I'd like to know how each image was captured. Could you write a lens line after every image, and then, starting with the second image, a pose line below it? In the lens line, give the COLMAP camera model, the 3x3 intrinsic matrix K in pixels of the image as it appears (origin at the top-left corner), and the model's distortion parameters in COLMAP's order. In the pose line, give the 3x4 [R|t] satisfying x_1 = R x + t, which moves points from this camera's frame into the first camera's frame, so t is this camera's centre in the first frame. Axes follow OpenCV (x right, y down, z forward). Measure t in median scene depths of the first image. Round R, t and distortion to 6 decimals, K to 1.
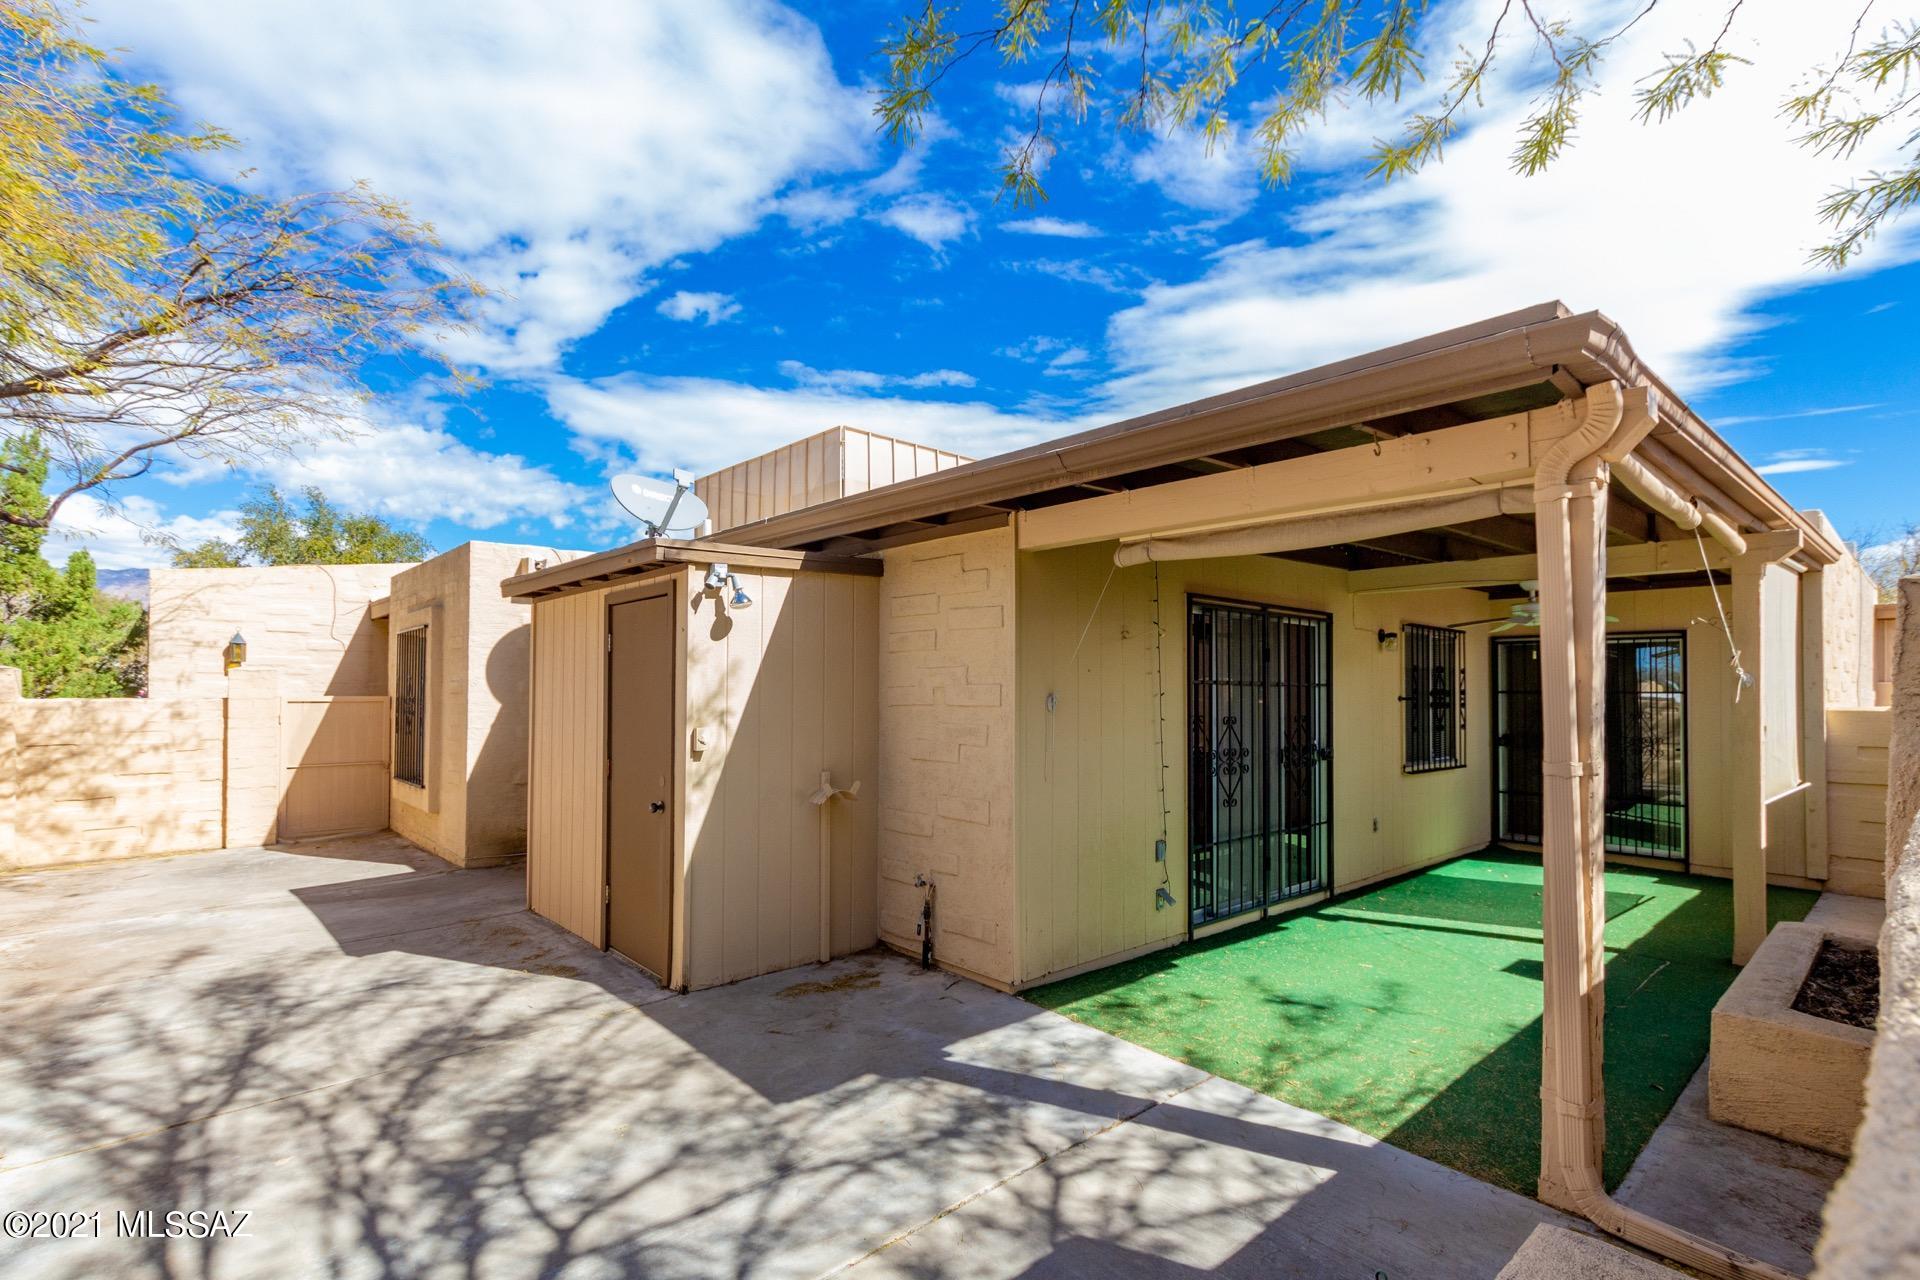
lens RADIAL K [[881.8, 0, 970.7], [0, 881.8, 630.4], [0, 0, 1]] dist [0.000968, -0.000668]
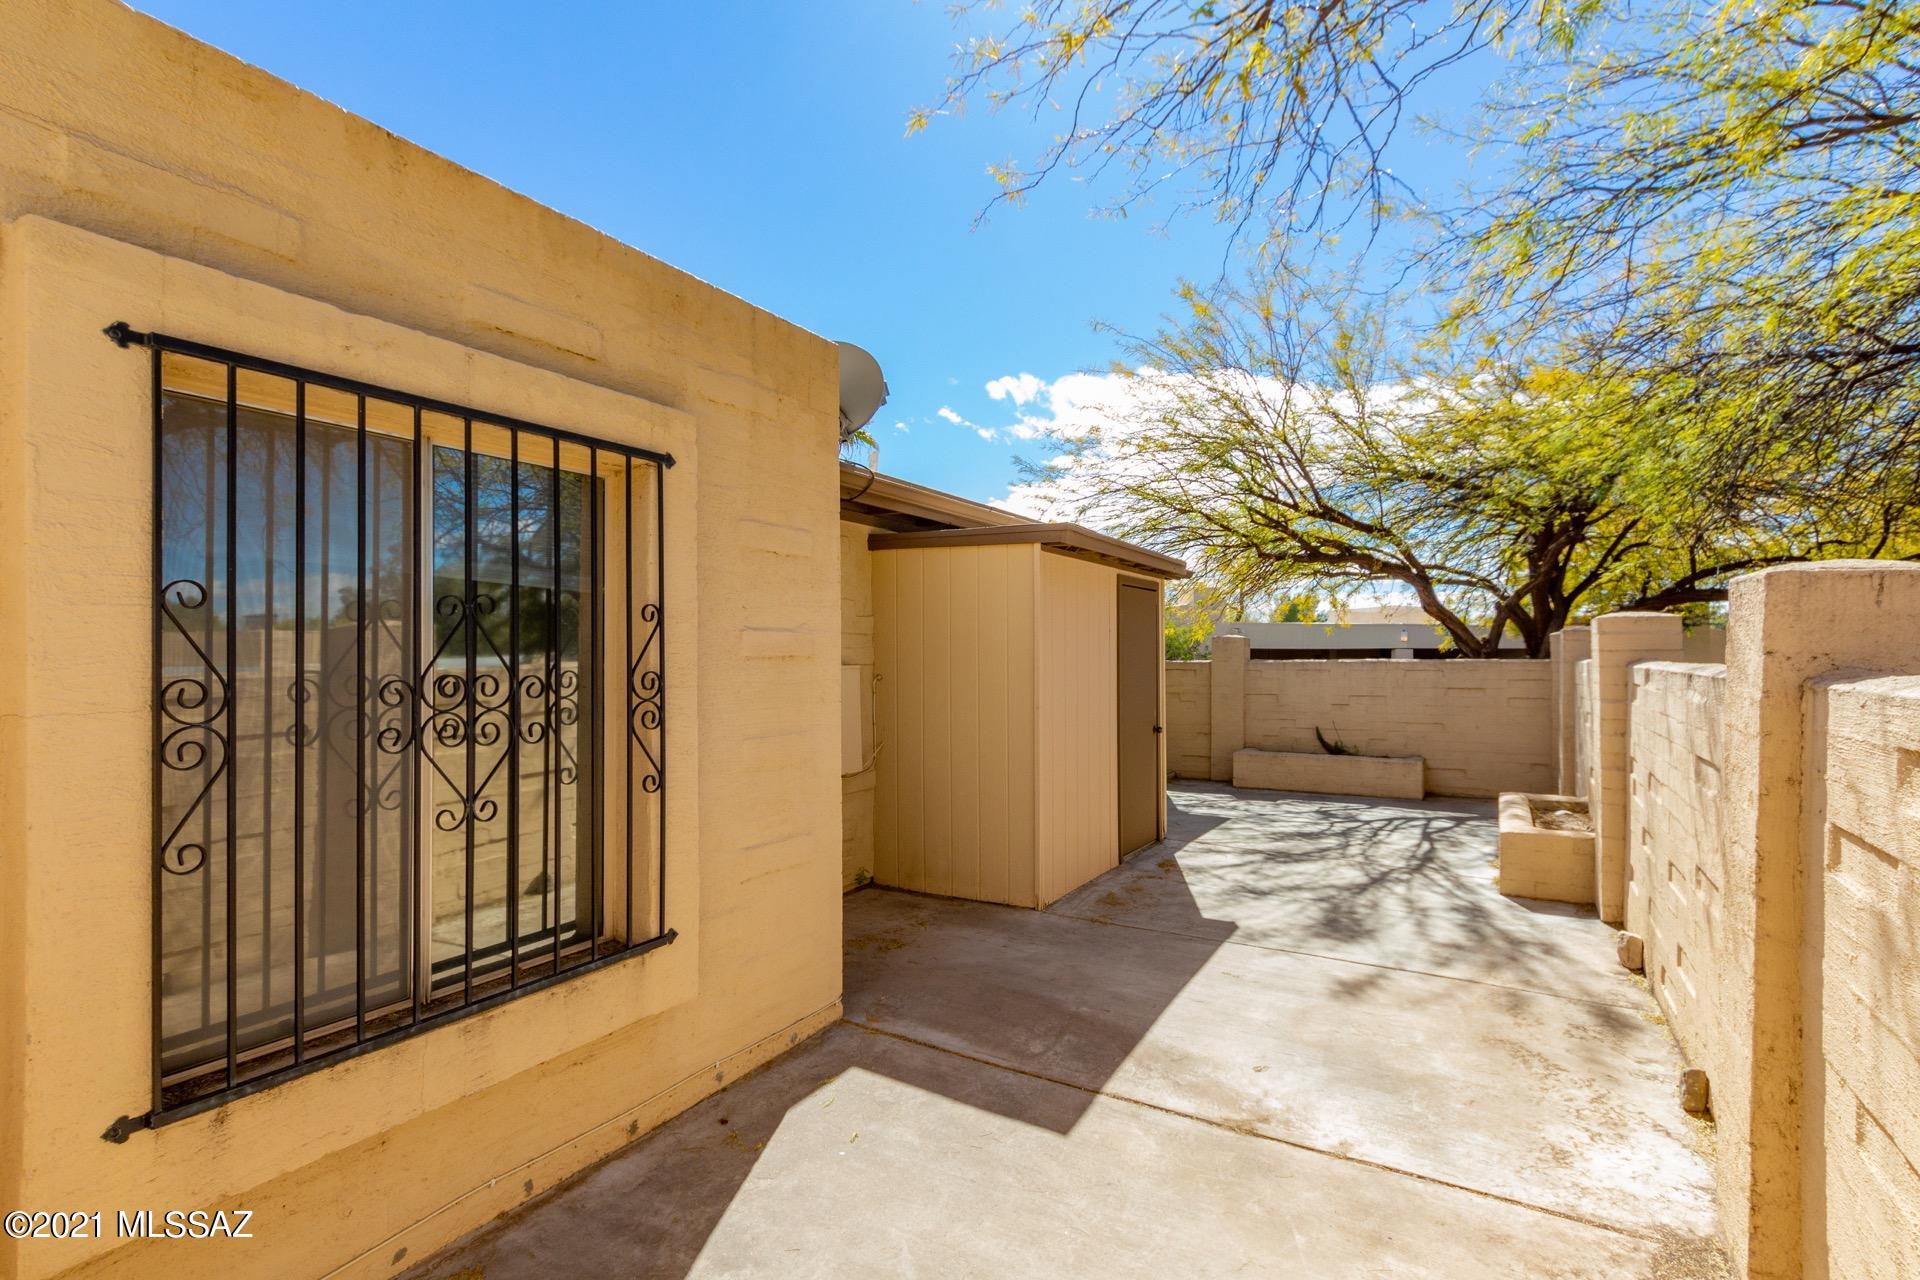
lens RADIAL K [[906.7, 0, 952.4], [0, 906.7, 649.2], [0, 0, 1]] dist [-0.002148, 0.020264]
pose [[-0.281285, 0.010191, 0.959570, -1.893211], [-0.049676, 0.998448, -0.025165, 0.124702], [-0.958338, -0.054746, -0.280342, 1.916012]]
